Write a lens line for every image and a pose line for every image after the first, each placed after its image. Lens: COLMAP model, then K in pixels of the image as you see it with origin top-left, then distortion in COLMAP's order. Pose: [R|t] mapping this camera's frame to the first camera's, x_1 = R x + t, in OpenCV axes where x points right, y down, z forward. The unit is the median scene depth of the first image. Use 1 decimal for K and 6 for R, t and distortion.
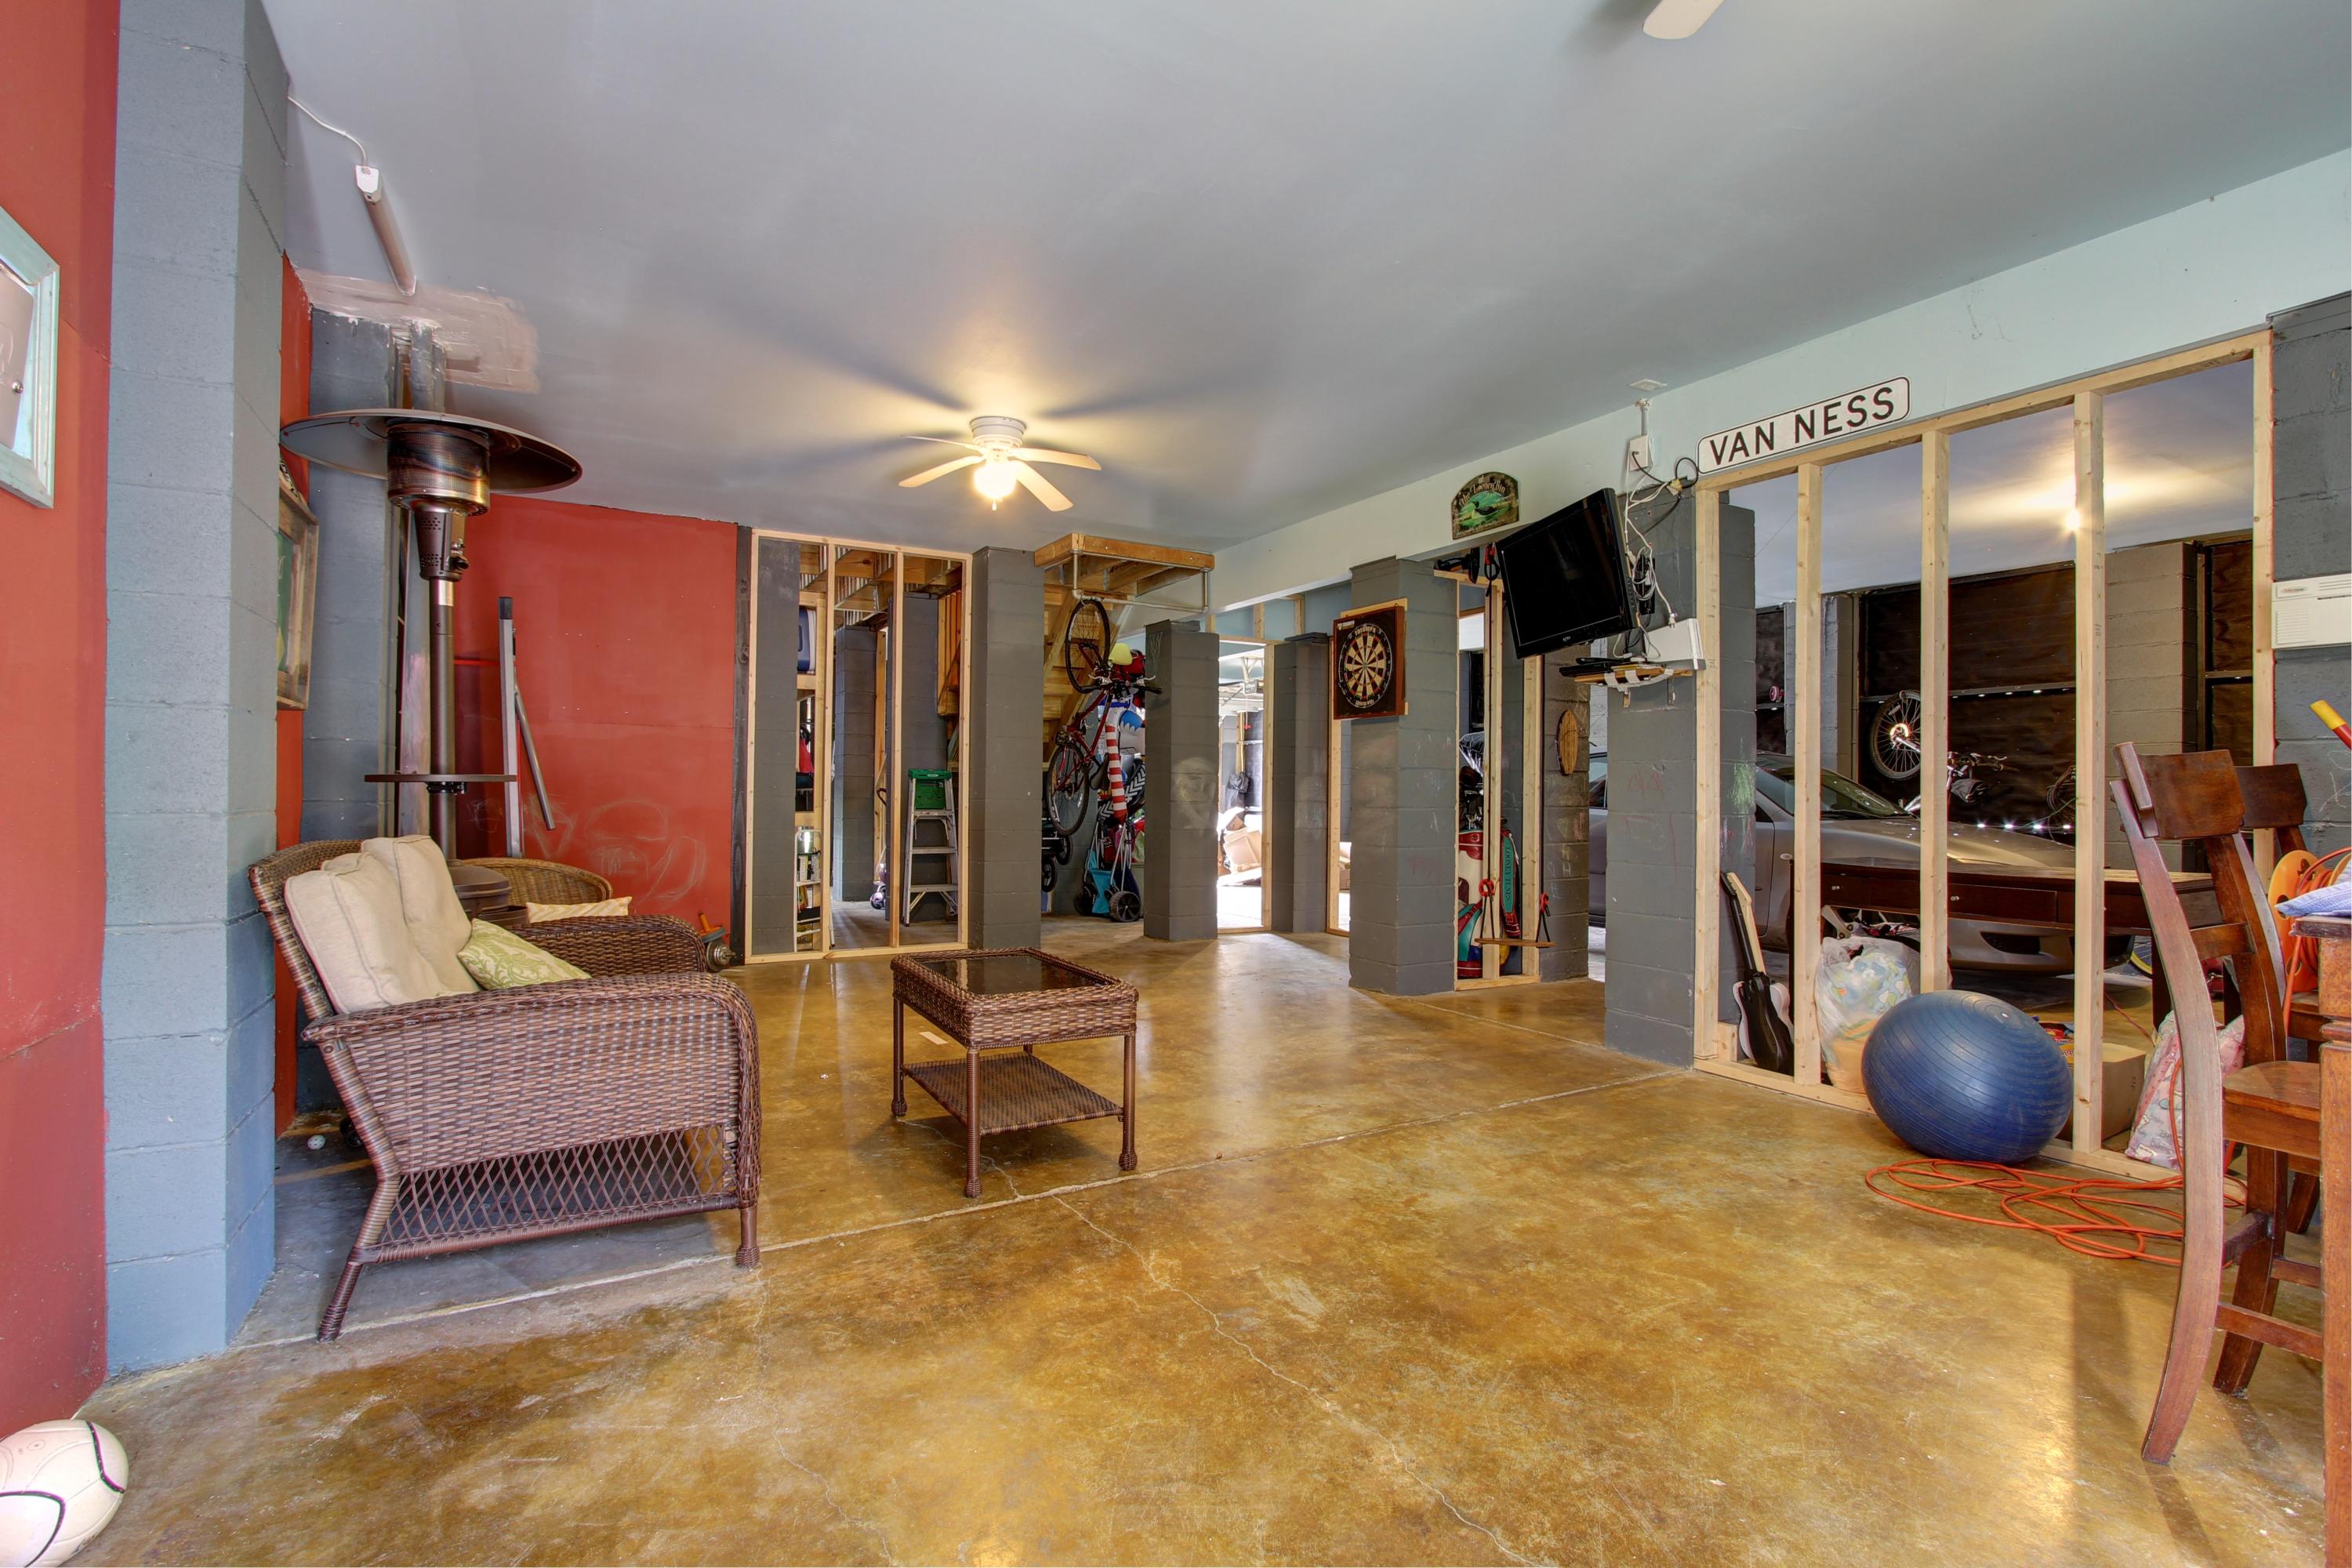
lens RADIAL K [[1083.1, 0, 1175.8], [0, 1083.1, 787.4], [0, 0, 1]] dist [-0.002701, -0.000155]
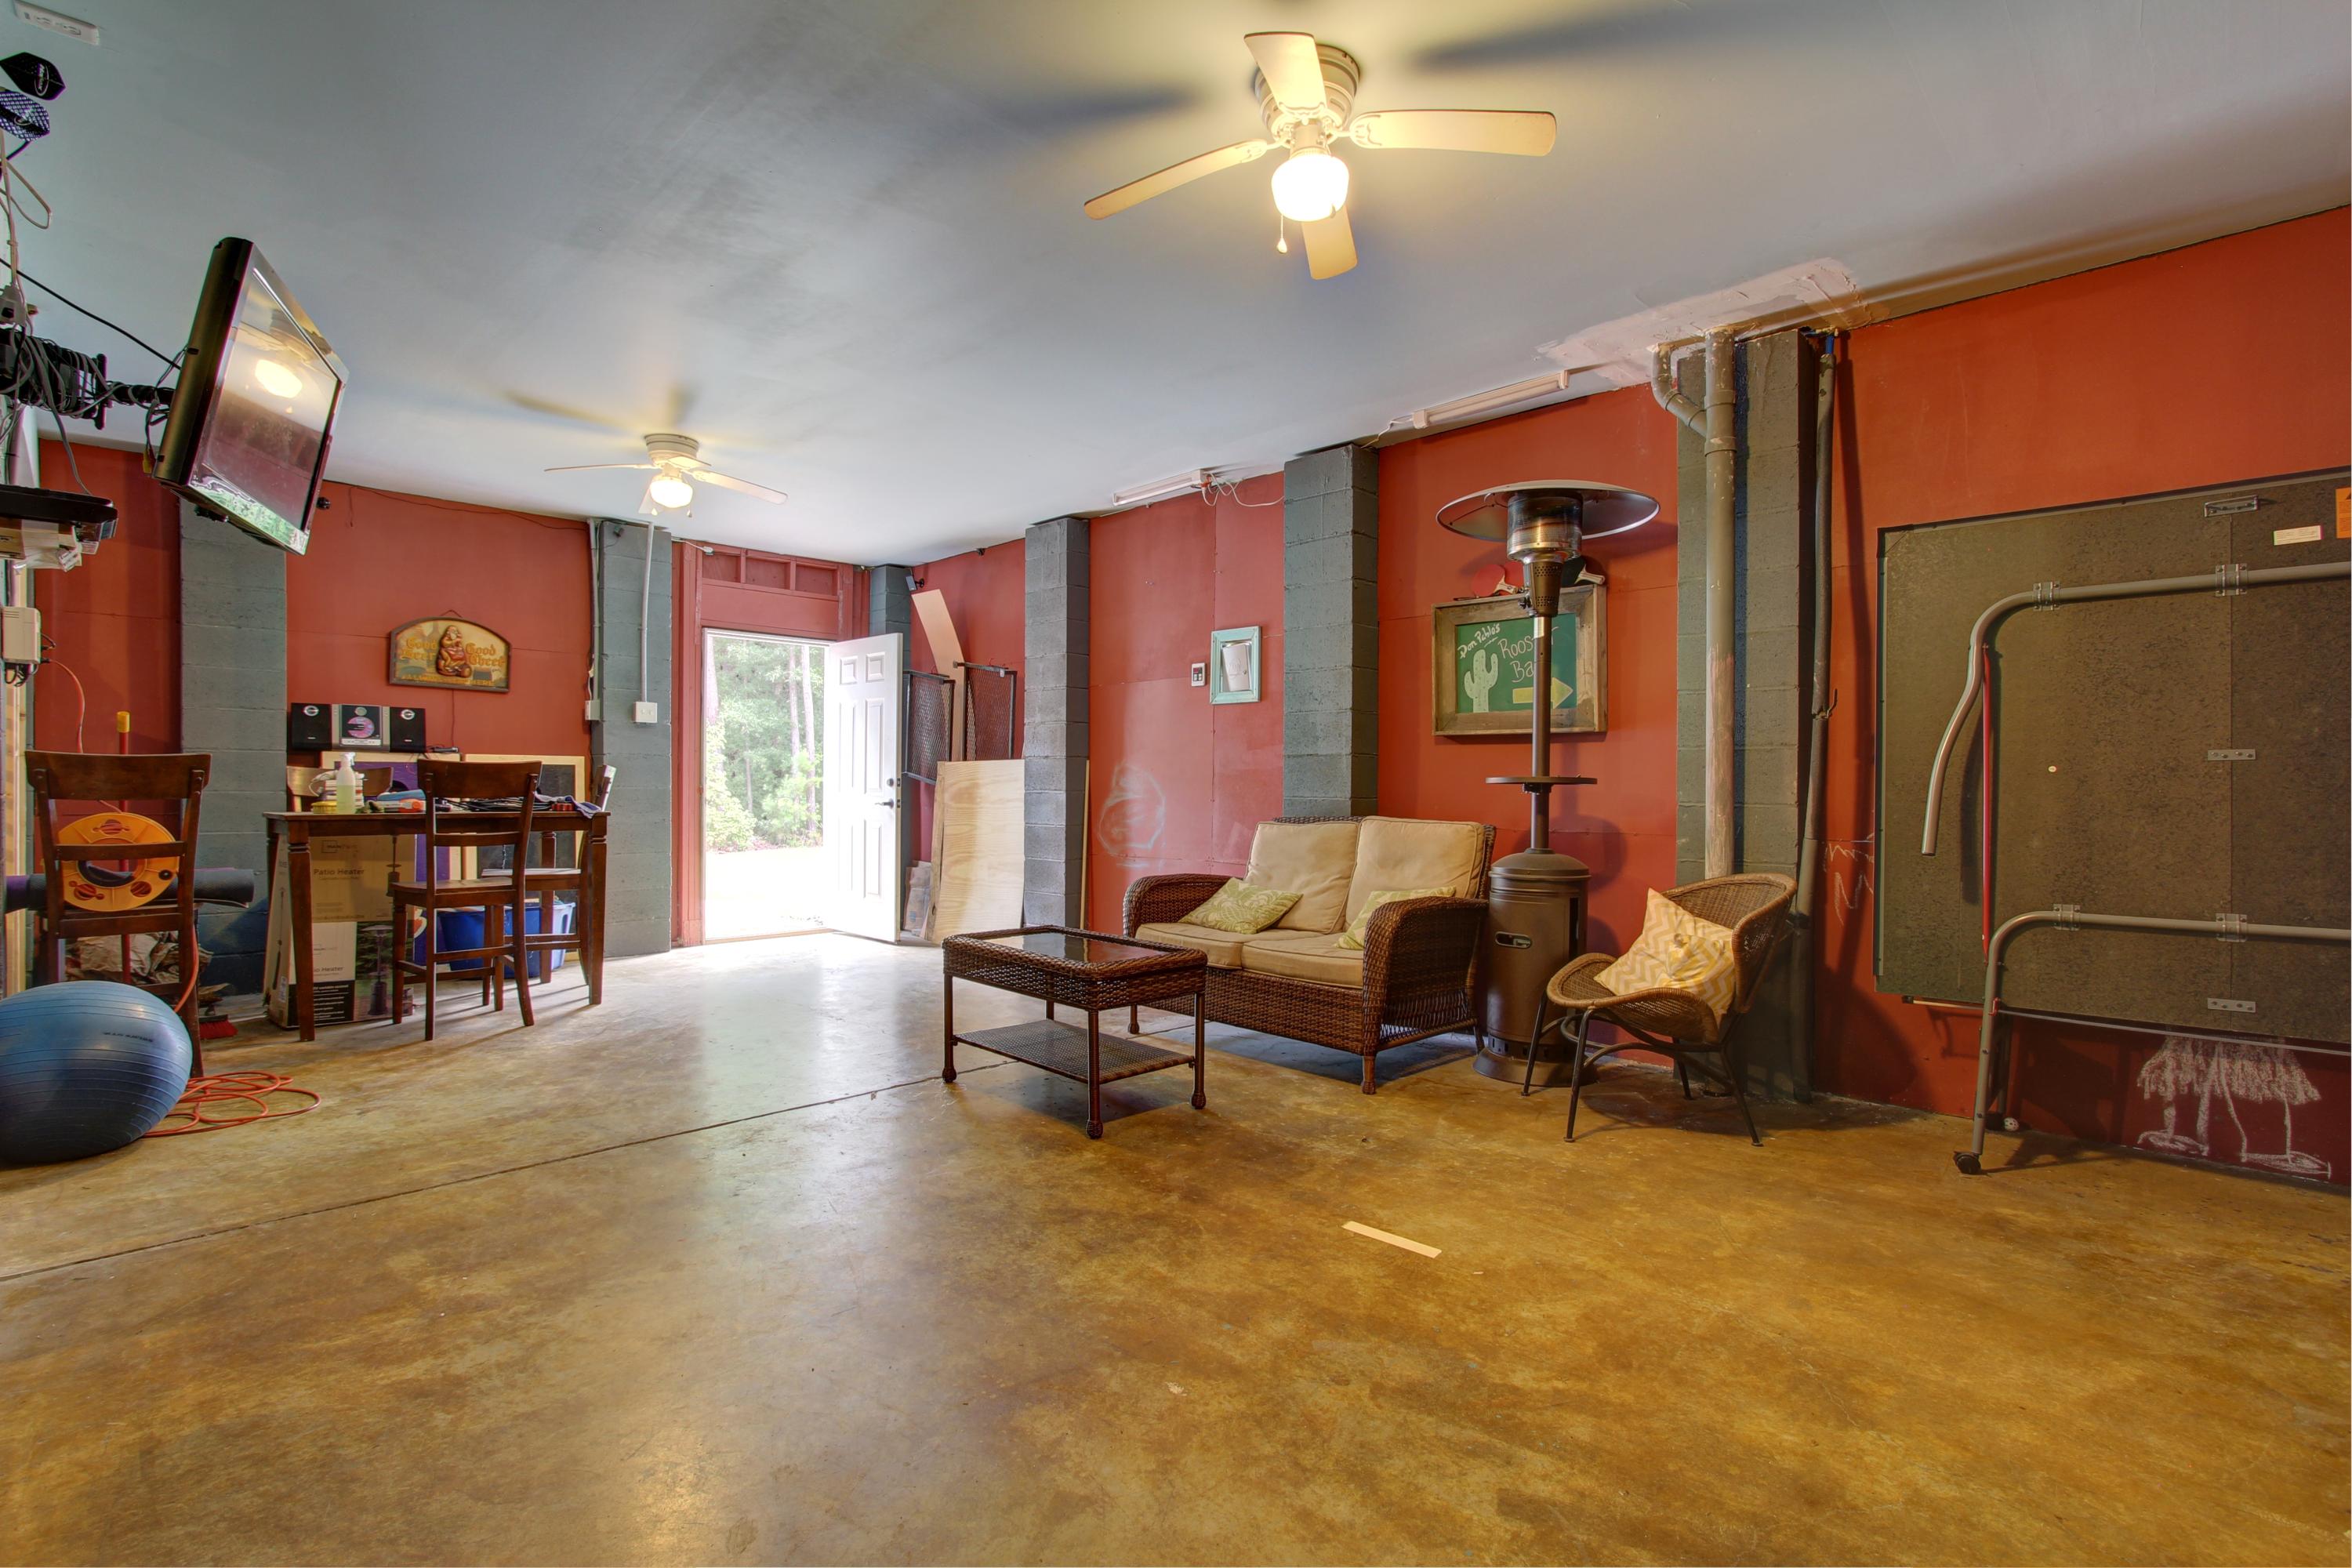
lens RADIAL K [[1083.1, 0, 1173.9], [0, 1083.1, 786.9], [0, 0, 1]] dist [-0.002701, -0.000155]
pose [[-0.963474, -0.012314, -0.267519, 0.047299], [-0.011407, 0.999923, -0.004946, 0.009762], [0.267559, -0.001714, -0.963540, 2.348029]]
